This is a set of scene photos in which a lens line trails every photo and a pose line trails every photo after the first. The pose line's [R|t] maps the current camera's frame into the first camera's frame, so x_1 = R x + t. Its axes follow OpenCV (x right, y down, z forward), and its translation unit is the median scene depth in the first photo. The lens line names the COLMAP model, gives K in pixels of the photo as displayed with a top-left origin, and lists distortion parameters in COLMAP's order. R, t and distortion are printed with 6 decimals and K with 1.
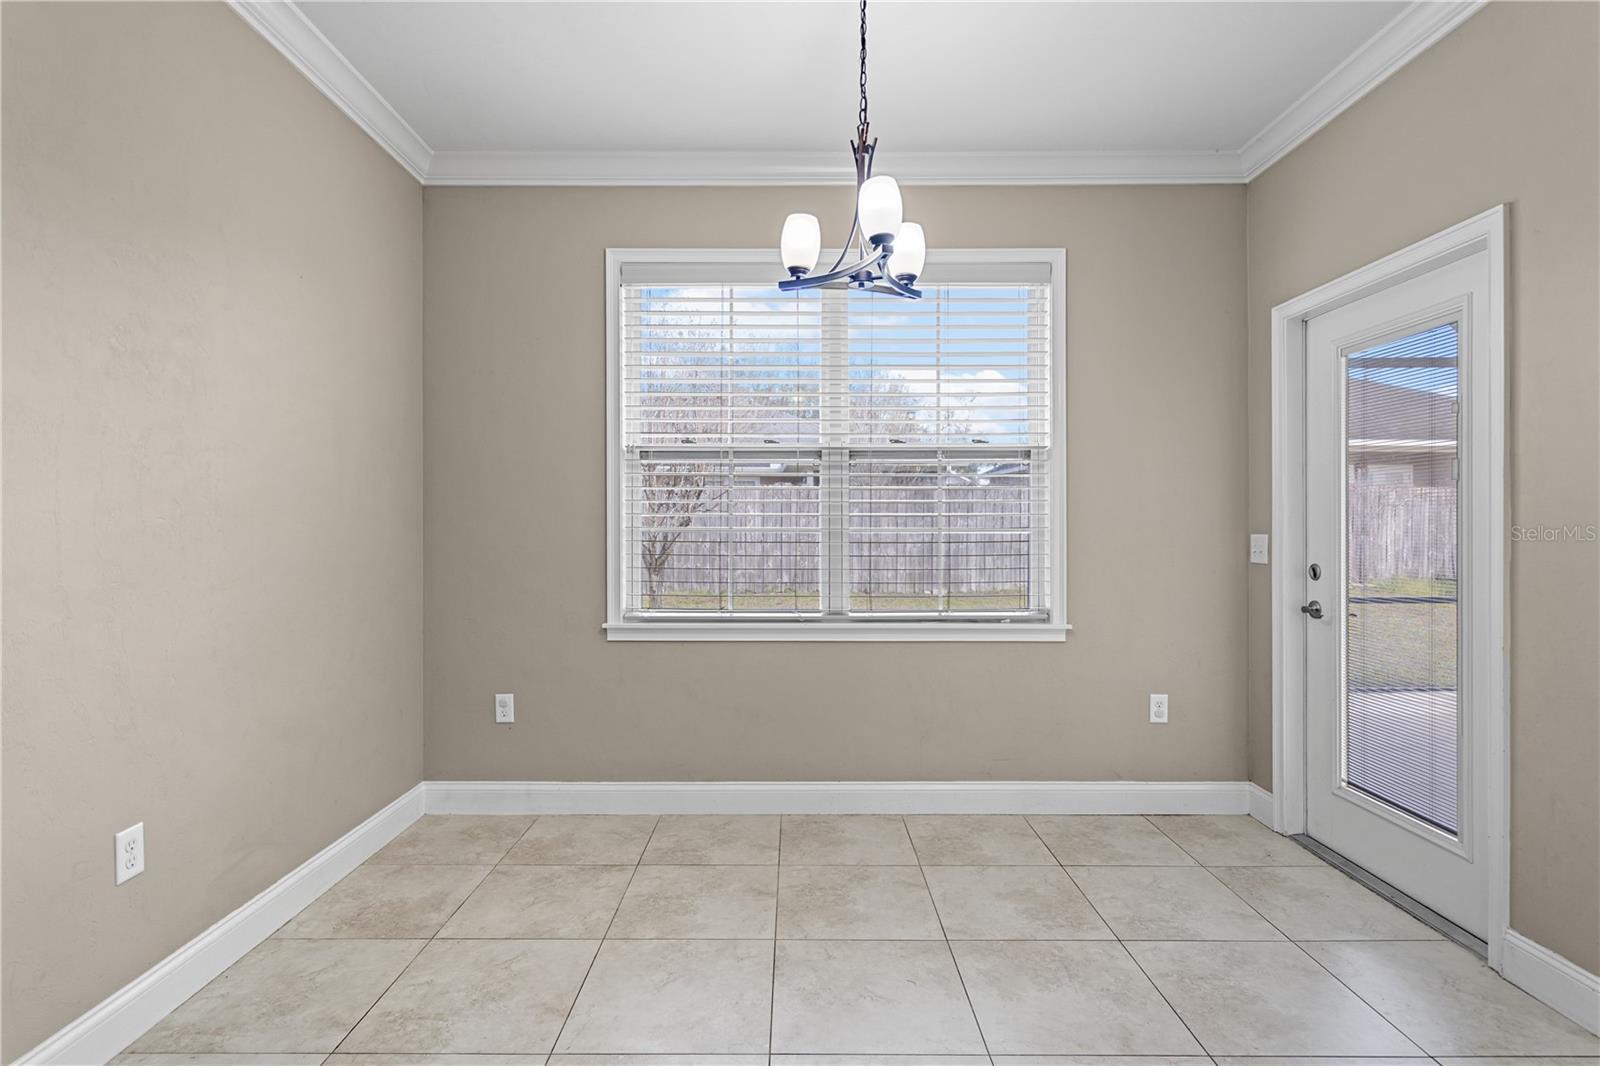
lens RADIAL K [[868.3, 0, 780.1], [0, 868.3, 547.2], [0, 0, 1]] dist [-0.003279, -0.000256]
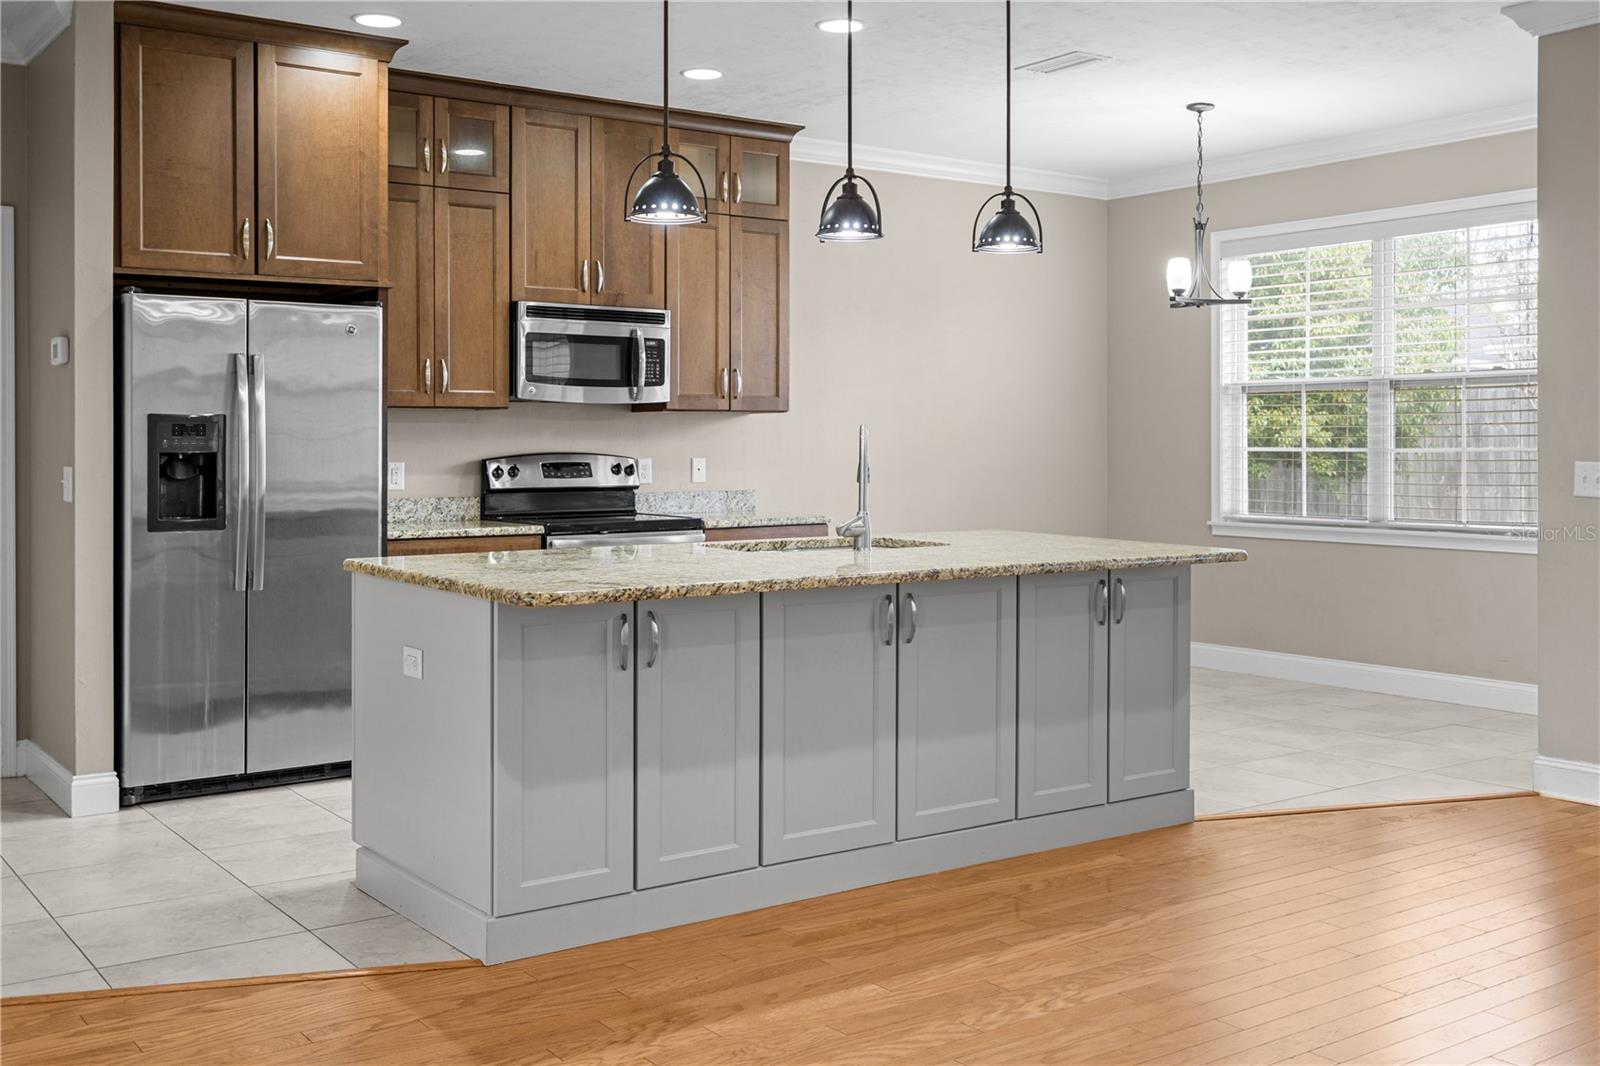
lens RADIAL K [[1609.3, 0, 779.7], [0, 1609.3, 443.1], [0, 0, 1]] dist [0.016054, 0.000000]
pose [[0.576999, -0.000745, -0.816744, 1.400588], [0.003232, 0.999994, 0.001371, -0.035128], [0.816738, -0.003431, 0.576998, -0.924662]]
